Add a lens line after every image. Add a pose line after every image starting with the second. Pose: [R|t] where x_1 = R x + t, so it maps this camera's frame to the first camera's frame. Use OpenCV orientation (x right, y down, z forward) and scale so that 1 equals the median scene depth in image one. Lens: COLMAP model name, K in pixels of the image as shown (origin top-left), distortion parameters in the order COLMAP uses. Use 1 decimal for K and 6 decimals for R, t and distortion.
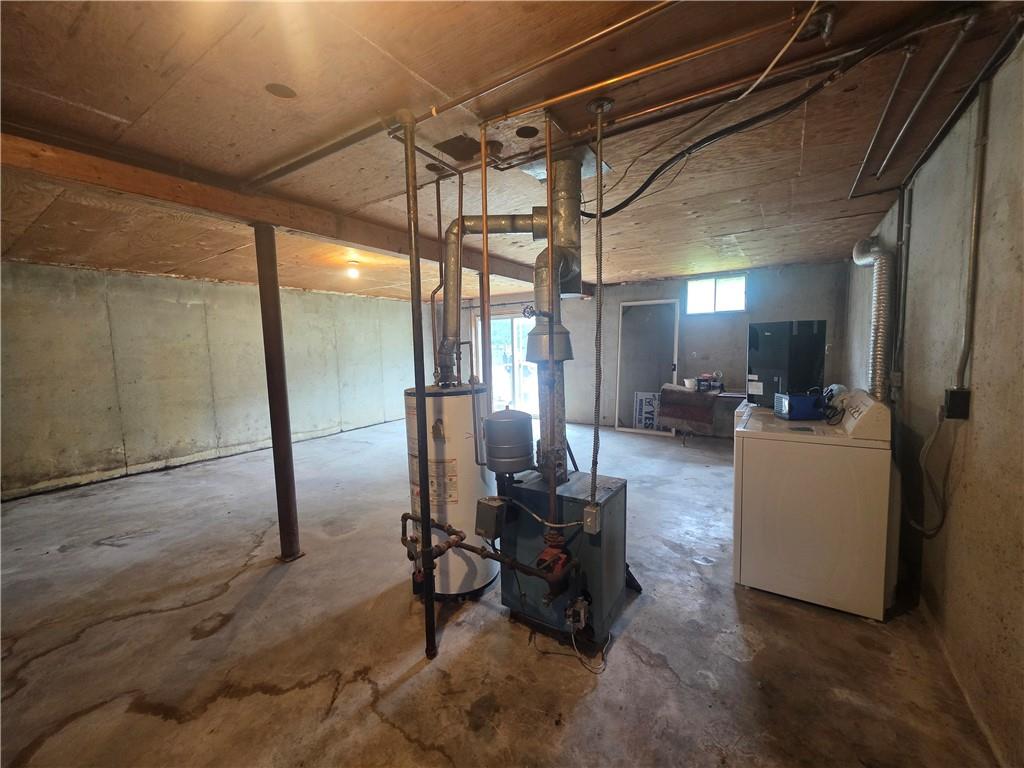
lens RADIAL K [[408.2, 0, 514.9], [0, 408.2, 384.9], [0, 0, 1]] dist [0.001981, 0.000754]
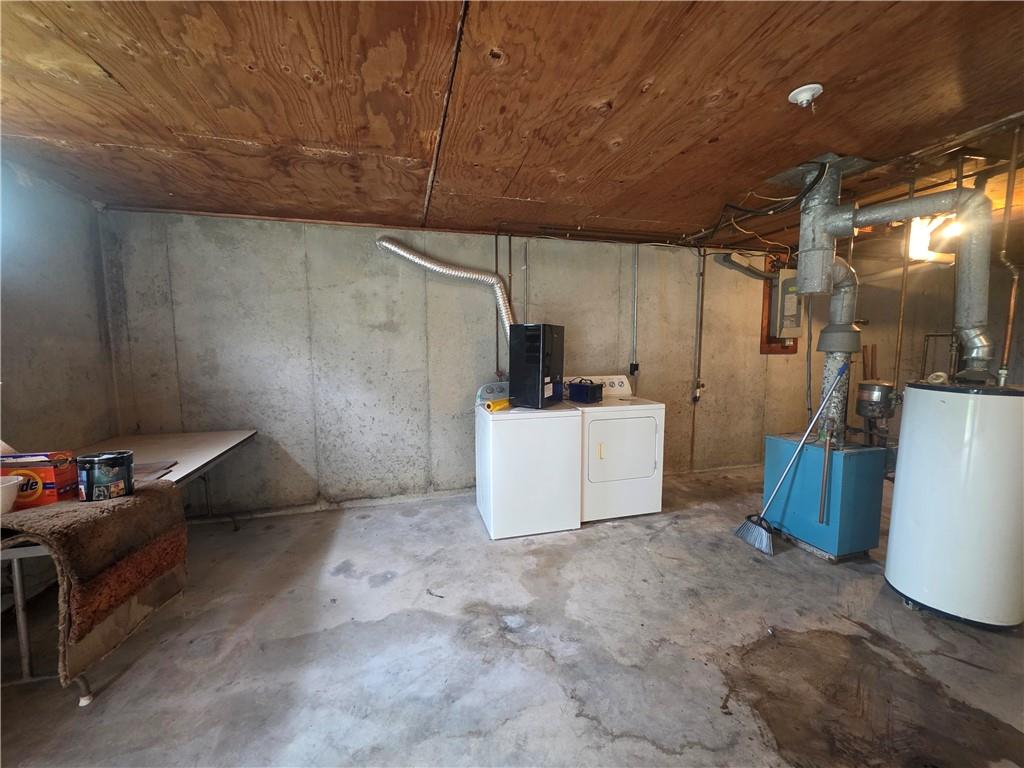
lens RADIAL K [[408.2, 0, 514.9], [0, 408.2, 384.9], [0, 0, 1]] dist [0.001981, 0.000754]
pose [[-0.754872, -0.038053, 0.654767, 0.003032], [0.085169, 0.984175, 0.155386, -0.152186], [-0.650319, 0.173062, -0.739686, 1.635358]]
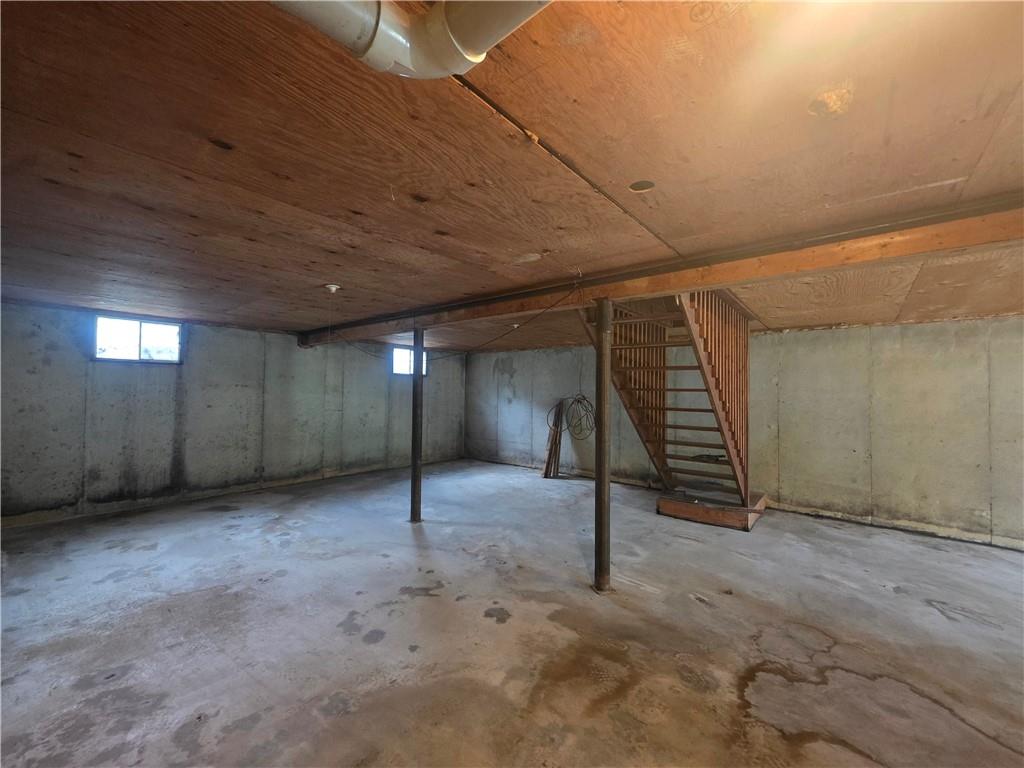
lens RADIAL K [[408.2, 0, 514.9], [0, 408.2, 384.9], [0, 0, 1]] dist [0.001981, 0.000754]
pose [[-0.110176, 0.005865, -0.993895, 0.056814], [-0.107716, 0.994022, 0.017806, -0.037787], [0.988058, 0.109020, -0.108885, 0.067799]]
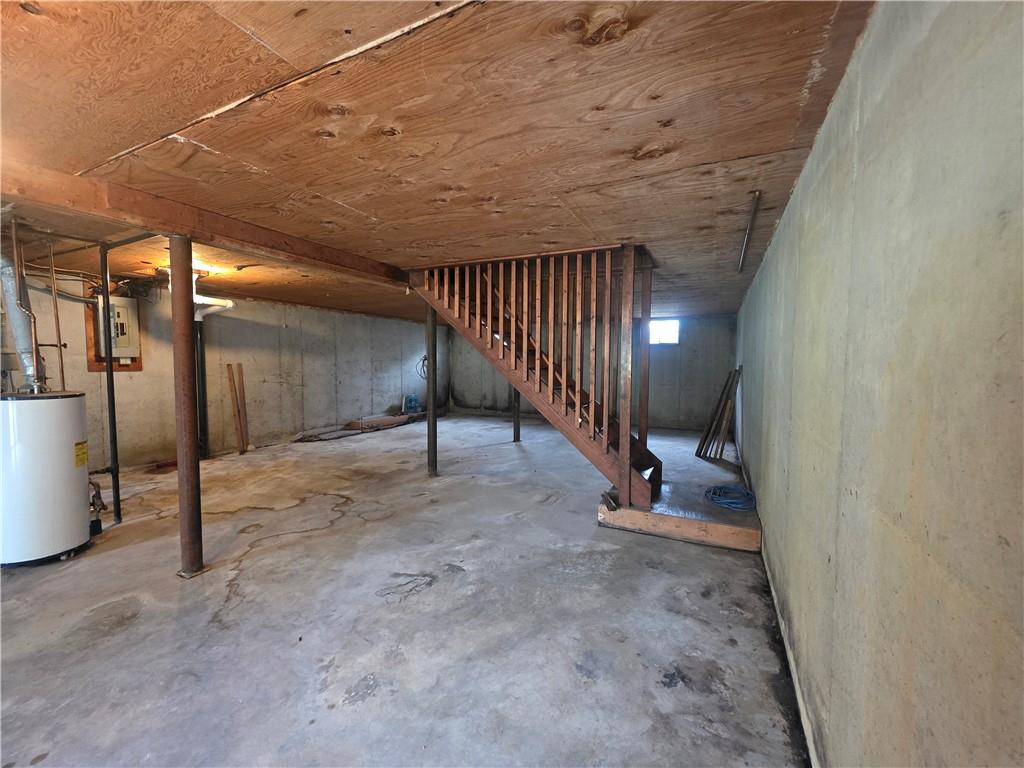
lens RADIAL K [[408.2, 0, 514.9], [0, 408.2, 384.9], [0, 0, 1]] dist [0.001981, 0.000754]
pose [[-0.991845, 0.024855, -0.125007, -1.031267], [0.004998, 0.987631, 0.156713, -0.146957], [0.127356, 0.154811, -0.979701, 1.706998]]
